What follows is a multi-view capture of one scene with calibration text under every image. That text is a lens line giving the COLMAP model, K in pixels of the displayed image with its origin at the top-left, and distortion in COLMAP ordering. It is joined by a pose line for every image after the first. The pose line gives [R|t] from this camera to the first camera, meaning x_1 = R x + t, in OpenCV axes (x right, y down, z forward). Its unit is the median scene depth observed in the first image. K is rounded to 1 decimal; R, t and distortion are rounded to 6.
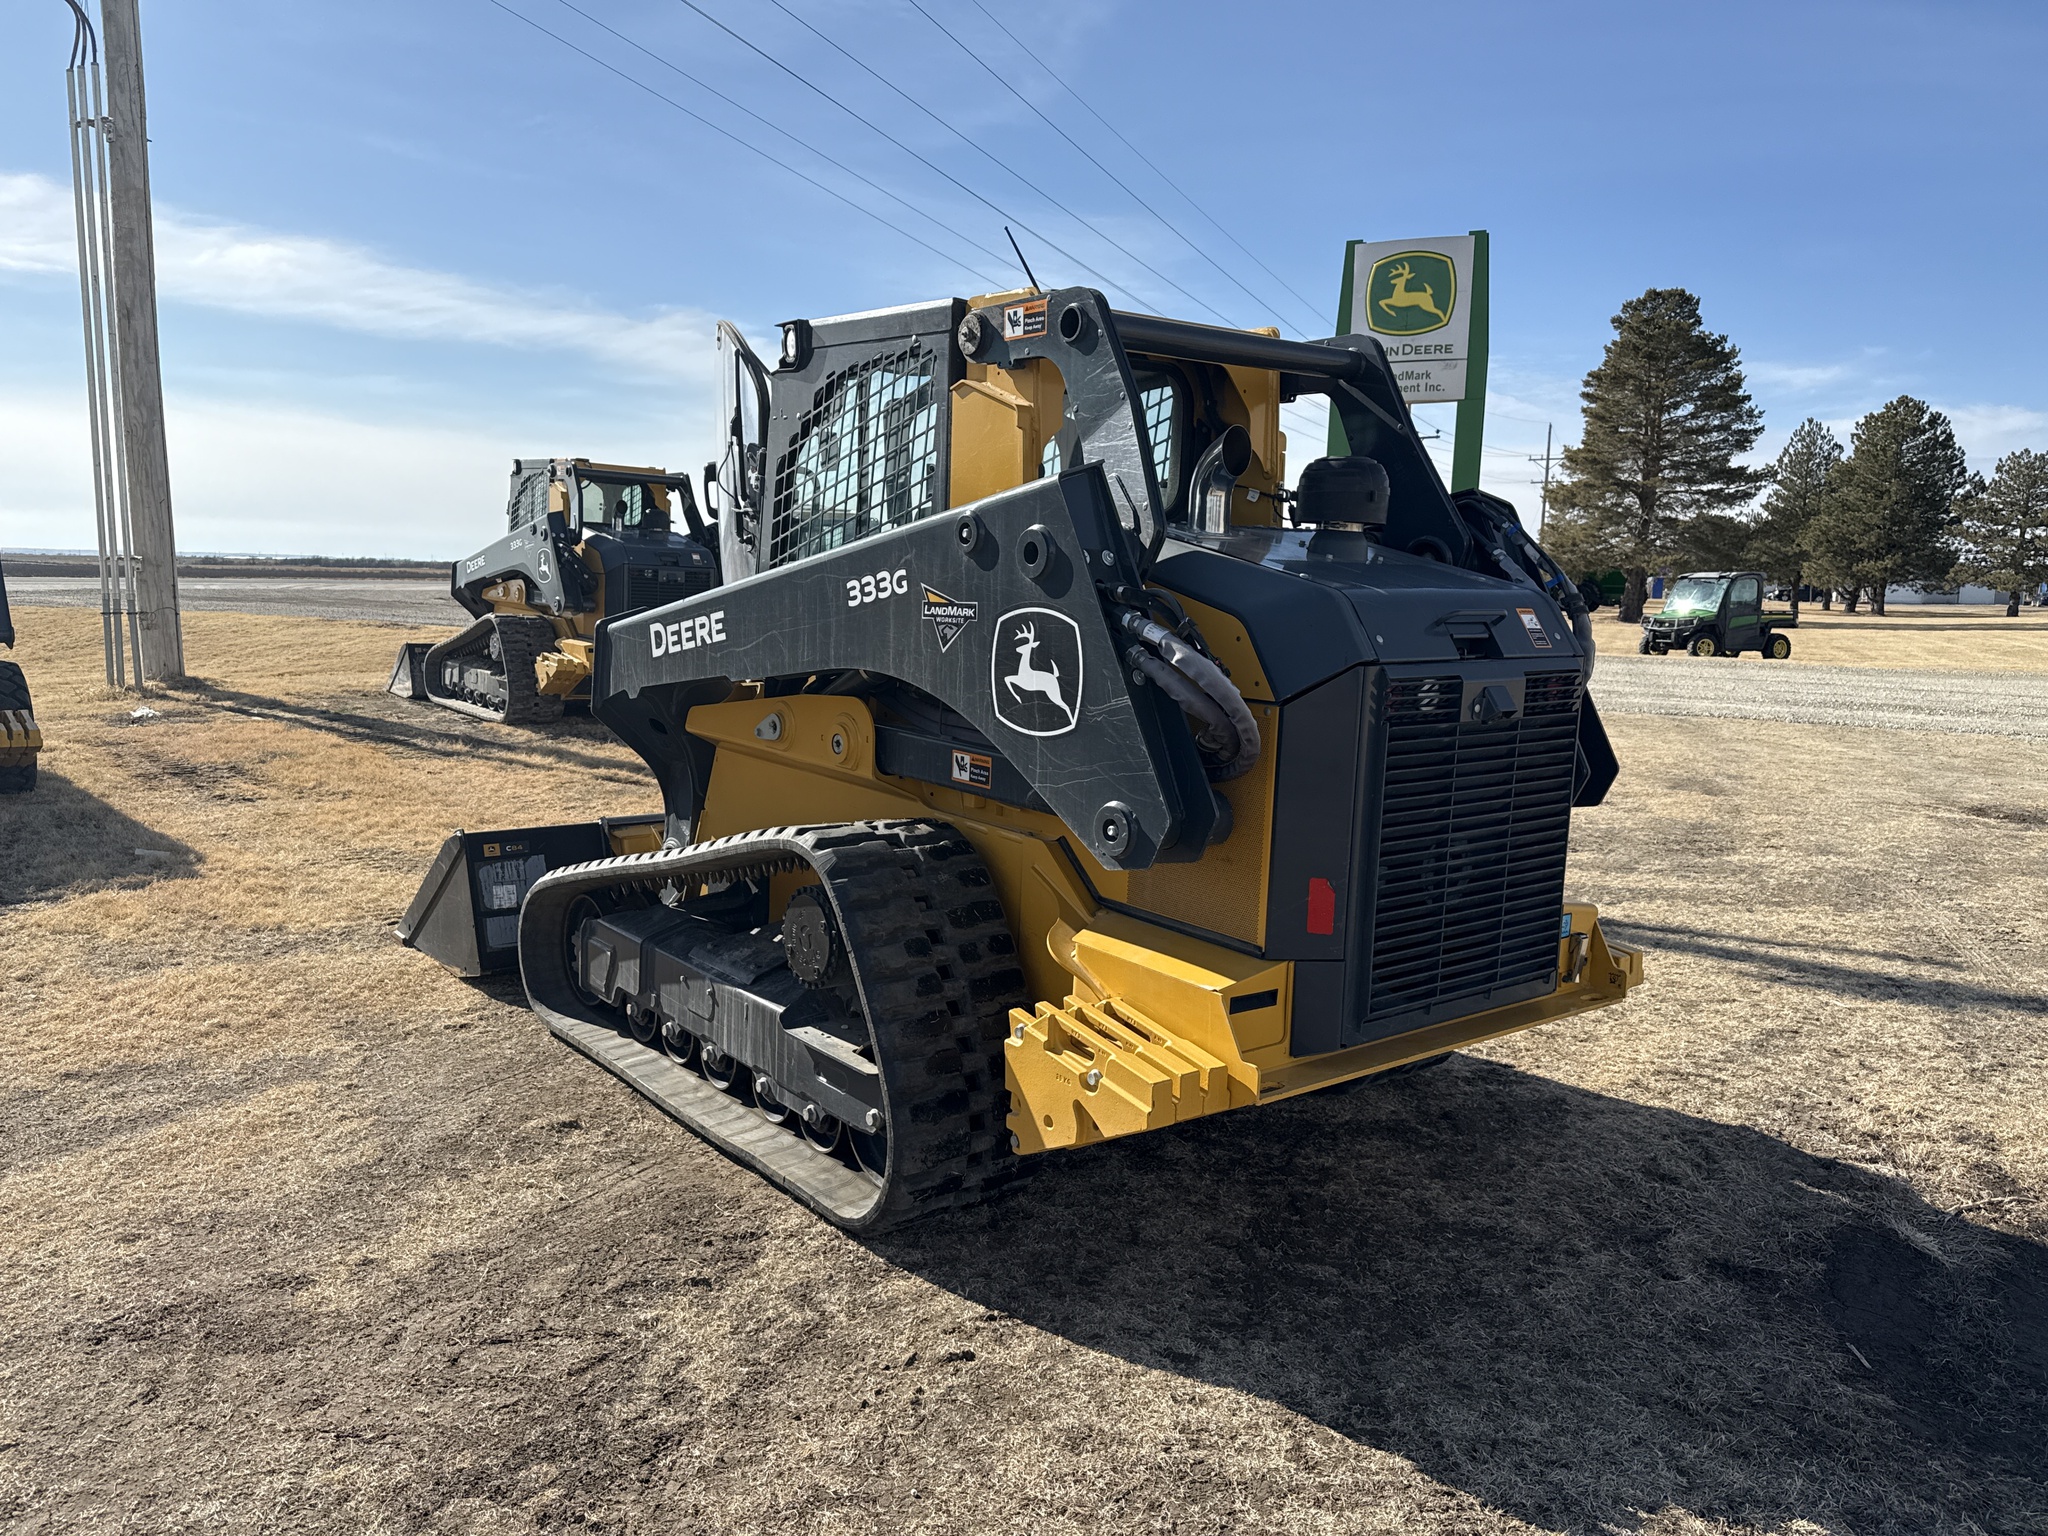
lens RADIAL K [[1521.9, 0, 1024.0], [0, 1521.9, 768.0], [0, 0, 1]] dist [0.089016, -0.123777]
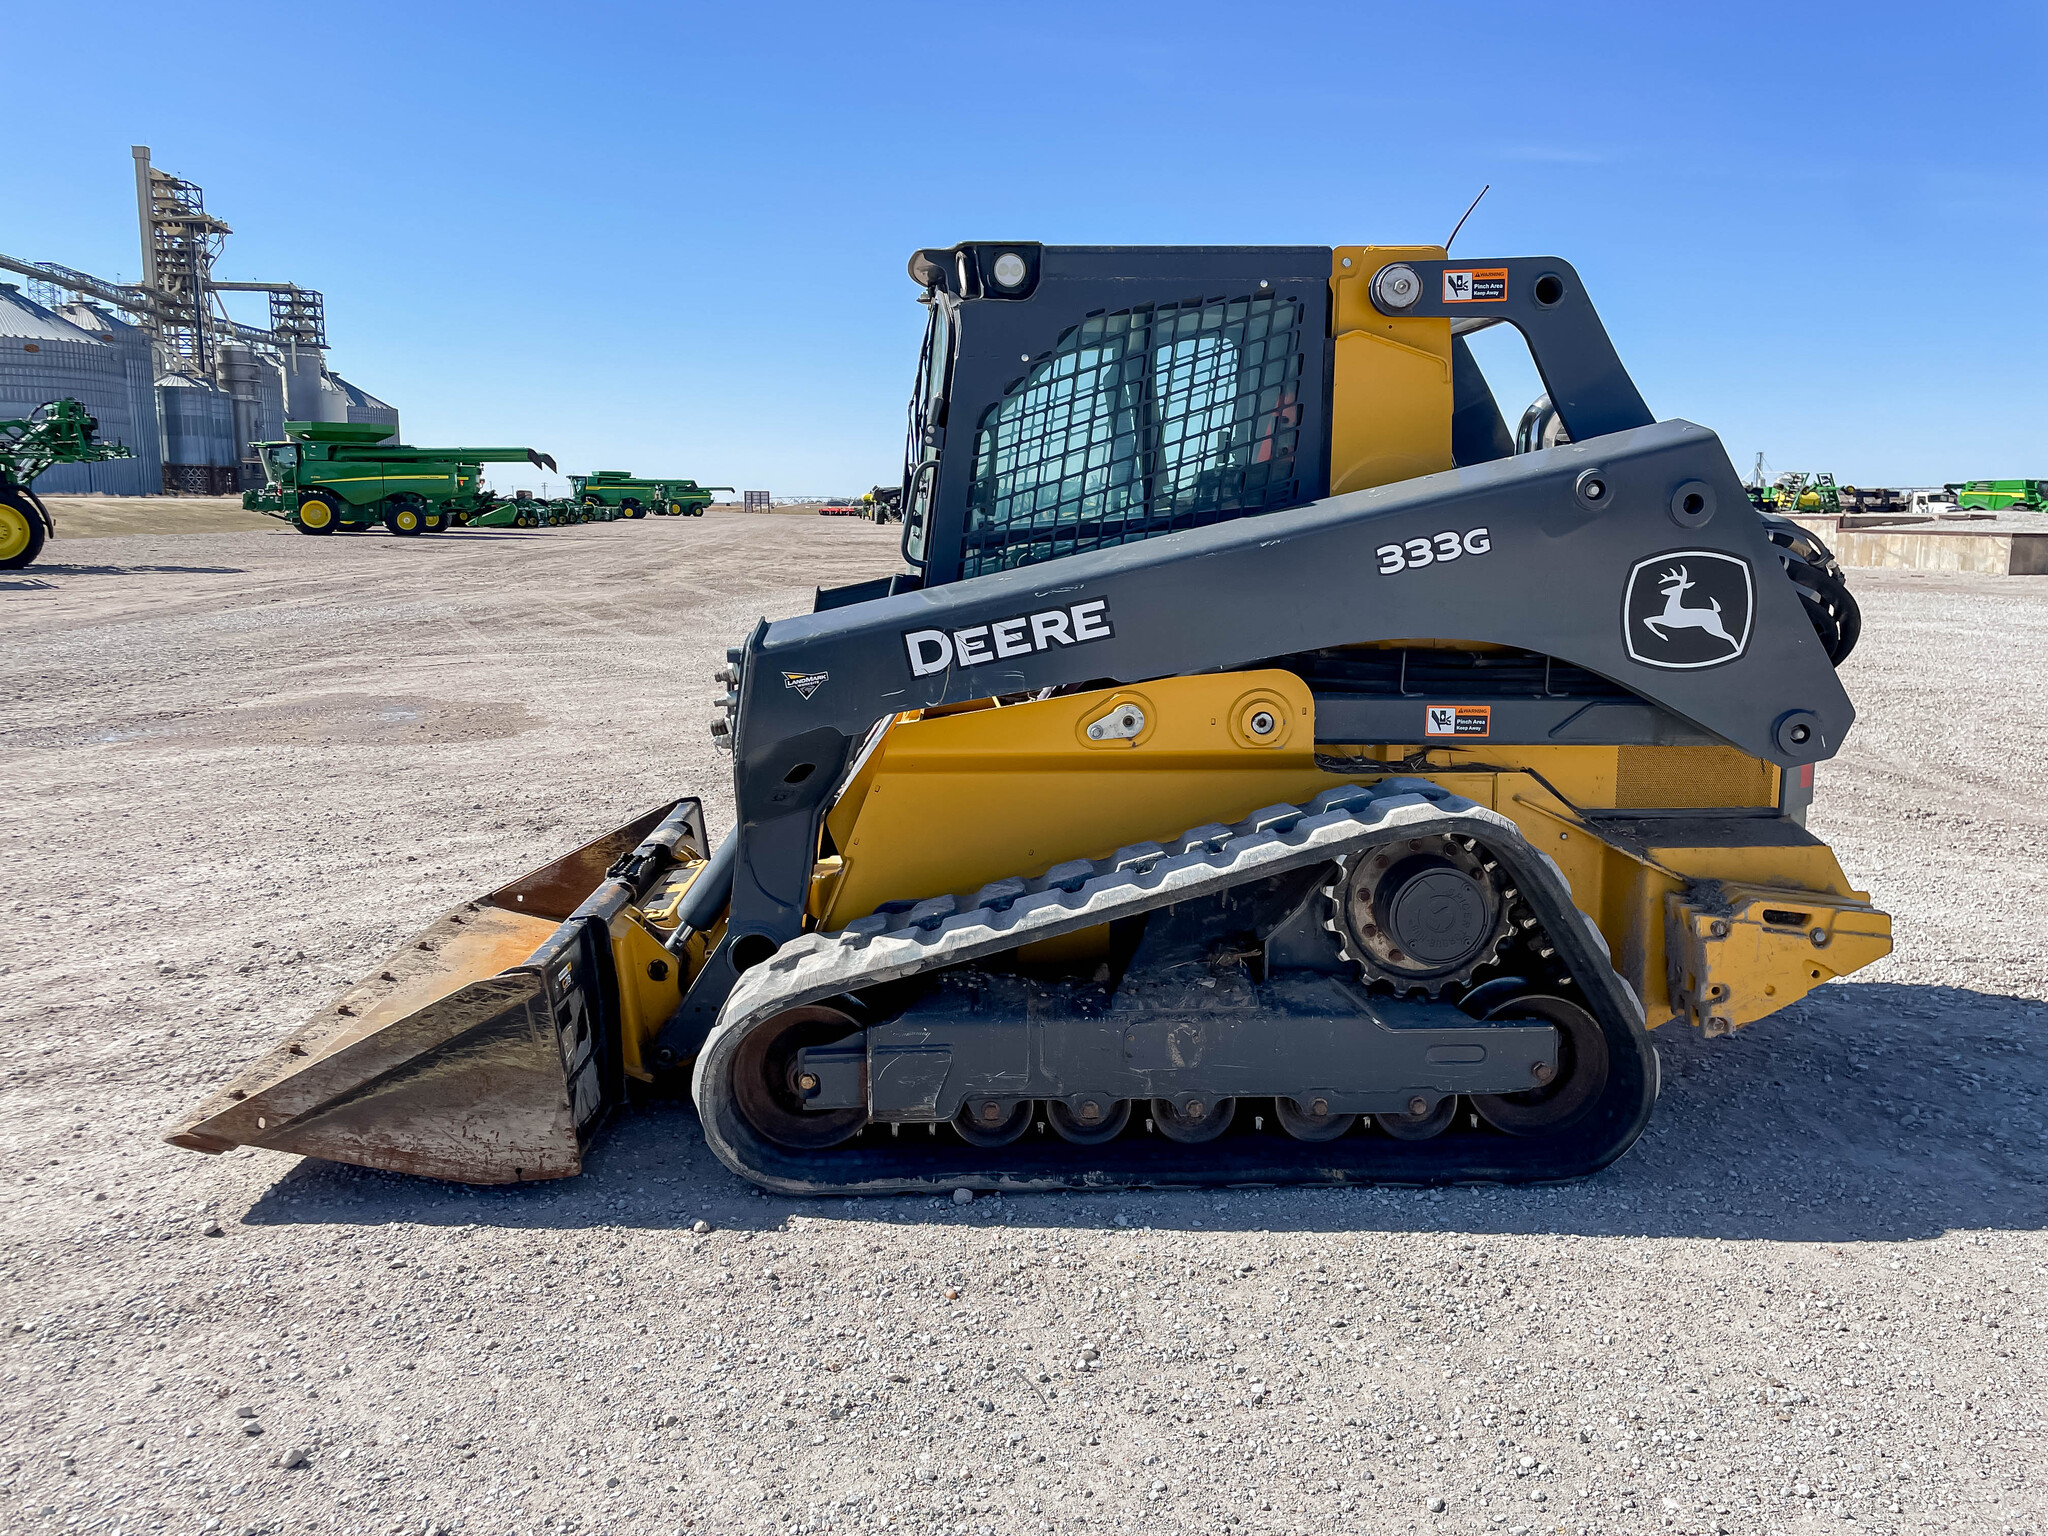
lens RADIAL K [[1442.5, 0, 1030.5], [0, 1442.5, 727.5], [0, 0, 1]] dist [0.093846, -0.107271]
pose [[0.595867, -0.180006, 0.782649, -0.804923], [0.153983, 0.982083, 0.108640, -0.120265], [-0.788182, 0.055780, 0.612909, 0.527708]]
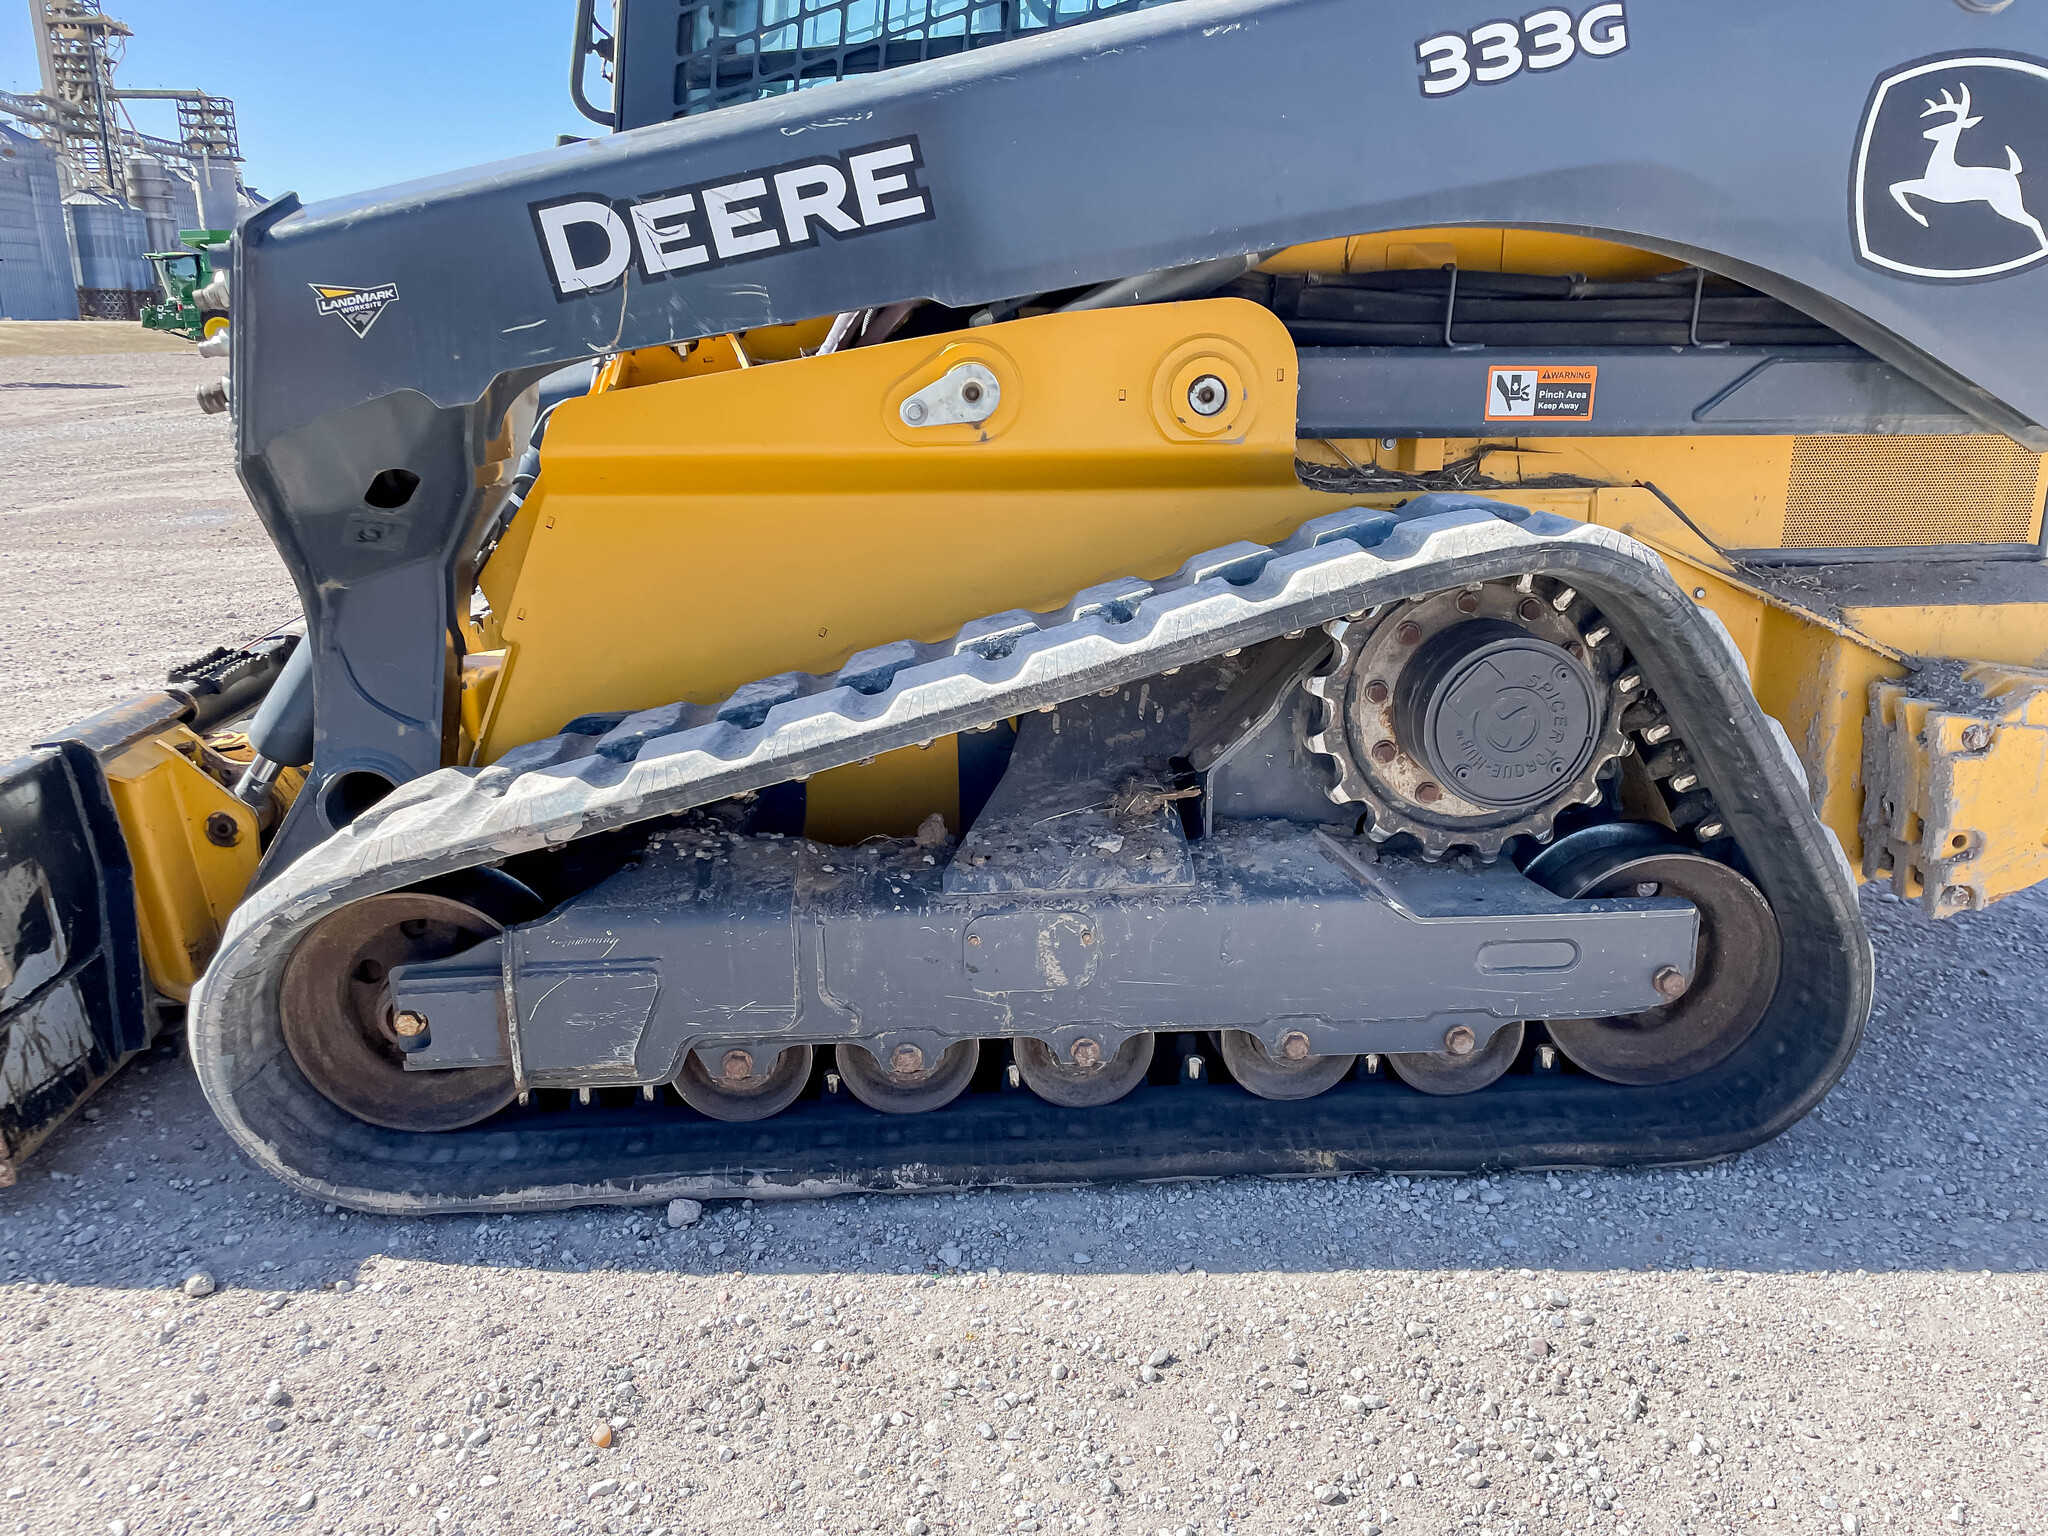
lens RADIAL K [[1457.0, 0, 1023.6], [0, 1457.0, 738.7], [0, 0, 1]] dist [0.078497, -0.098239]
pose [[0.577243, -0.279879, 0.767110, -0.525934], [0.160469, 0.959990, 0.229499, -0.028906], [-0.800650, -0.009379, 0.599059, 0.682045]]
